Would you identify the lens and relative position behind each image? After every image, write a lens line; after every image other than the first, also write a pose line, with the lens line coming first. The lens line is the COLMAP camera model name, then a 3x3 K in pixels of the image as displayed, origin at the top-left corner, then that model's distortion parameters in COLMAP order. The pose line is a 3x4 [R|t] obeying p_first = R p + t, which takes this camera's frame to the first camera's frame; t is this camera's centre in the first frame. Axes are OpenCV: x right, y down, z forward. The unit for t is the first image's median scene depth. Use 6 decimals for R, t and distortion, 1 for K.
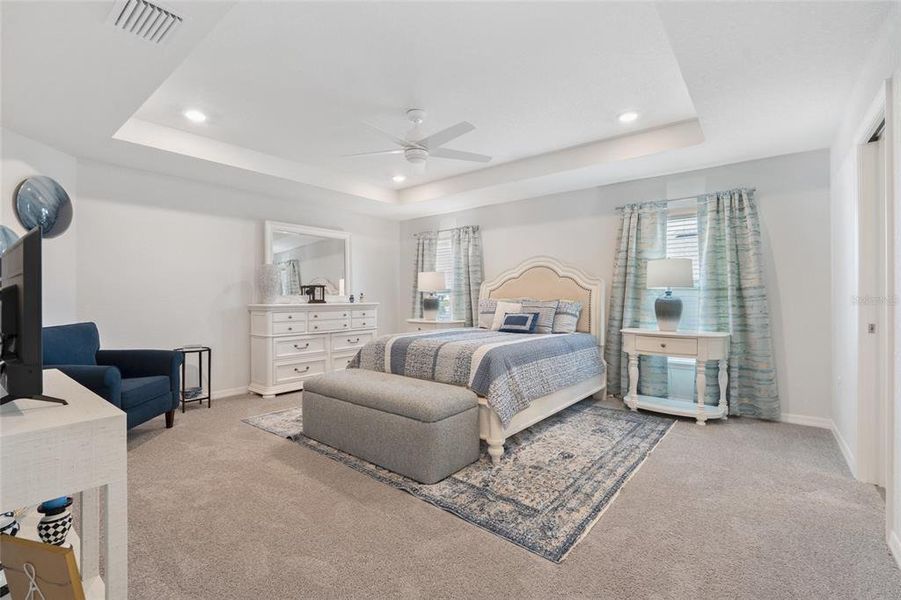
lens RADIAL K [[392.4, 0, 450.5], [0, 392.4, 300.0], [0, 0, 1]] dist [-0.002469, -0.000463]
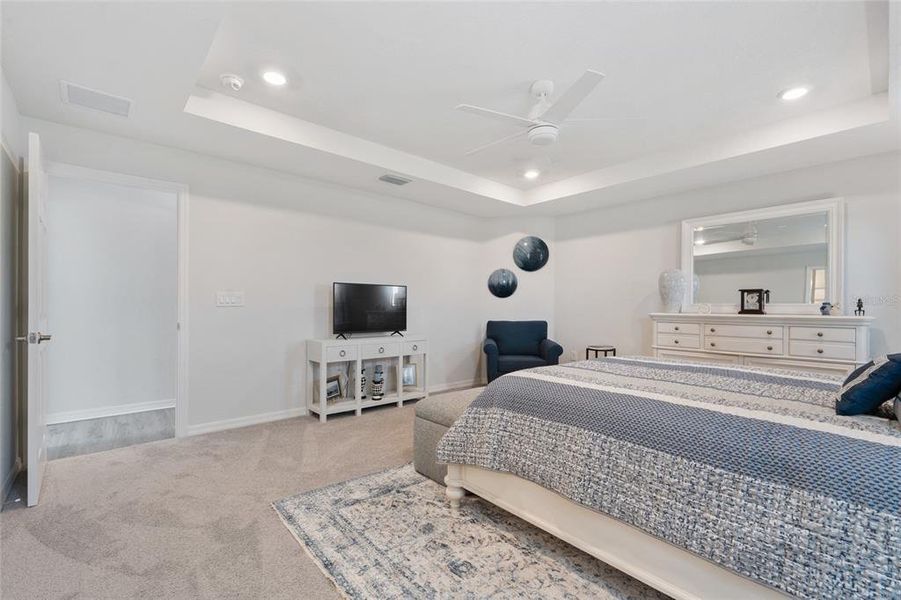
lens RADIAL K [[392.4, 0, 450.5], [0, 392.4, 300.0], [0, 0, 1]] dist [-0.002469, -0.000463]
pose [[-0.160187, -0.013028, -0.987001, 0.552656], [-0.011320, 0.999871, -0.011360, -0.004107], [0.987022, 0.009354, -0.160314, 0.664948]]
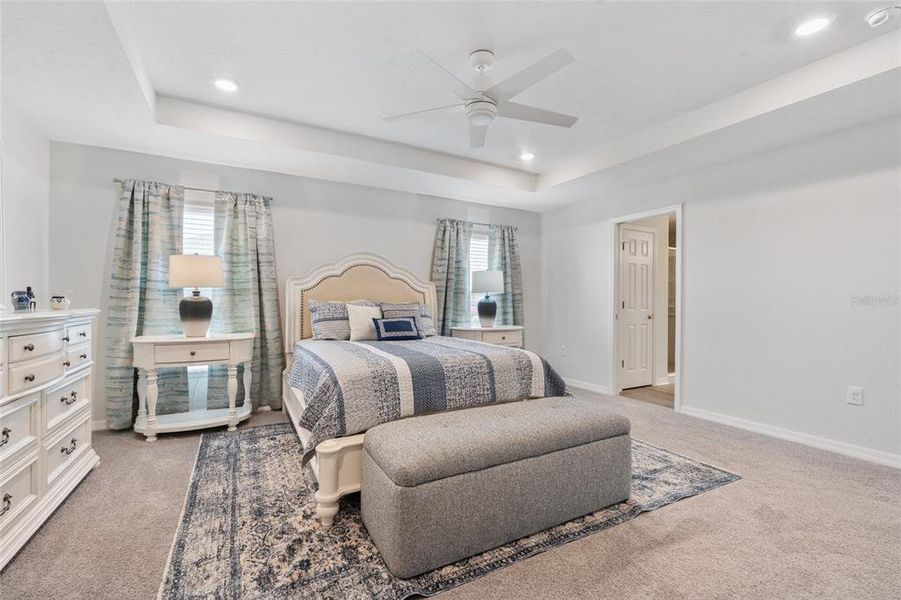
lens RADIAL K [[400.3, 0, 452.1], [0, 400.3, 291.6], [0, 0, 1]] dist [-0.001117, 0.000367]
pose [[0.372031, 0.024506, 0.927897, -0.581768], [0.003570, 0.999606, -0.027832, -0.000490], [-0.928214, 0.013667, 0.371797, 0.533318]]
